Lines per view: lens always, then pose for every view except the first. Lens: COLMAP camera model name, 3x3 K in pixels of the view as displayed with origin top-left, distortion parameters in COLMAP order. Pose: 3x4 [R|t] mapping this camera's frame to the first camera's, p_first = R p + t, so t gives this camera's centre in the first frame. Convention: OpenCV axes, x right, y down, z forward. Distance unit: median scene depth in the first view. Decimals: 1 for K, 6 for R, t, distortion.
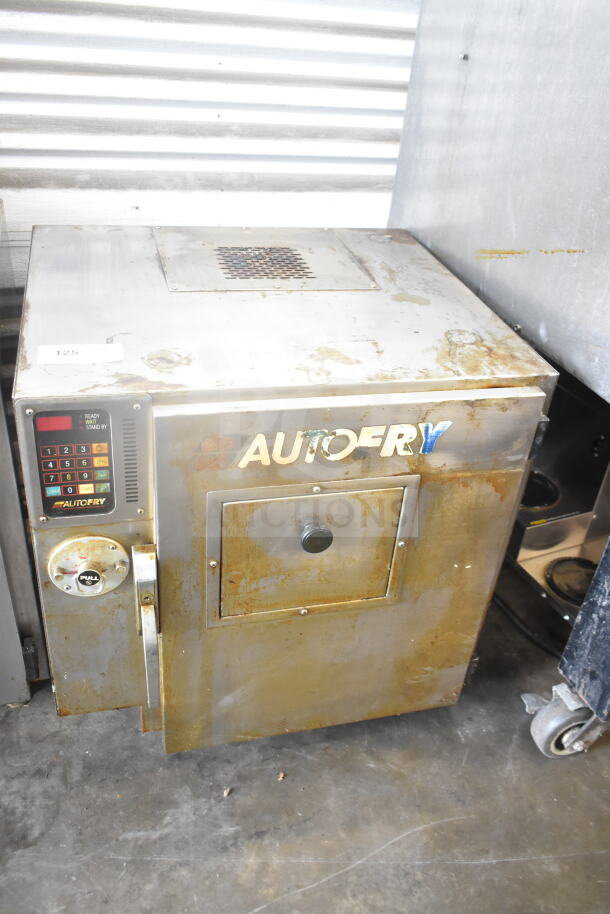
lens RADIAL K [[752.0, 0, 322.7], [0, 752.0, 456.4], [0, 0, 1]] dist [-0.020720, 0.006070]
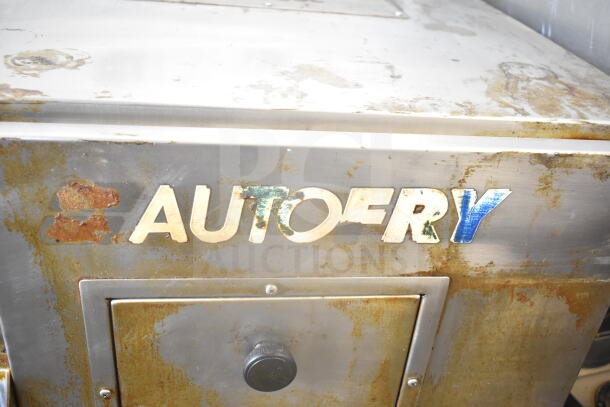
lens RADIAL K [[577.3, 0, 309.6], [0, 577.3, 198.2], [0, 0, 1]] dist [-0.030167, 0.000000]
pose [[0.991785, 0.065780, -0.109707, 0.064847], [-0.073041, 0.995303, -0.063534, -0.000819], [0.105013, 0.071025, 0.991931, 0.523207]]
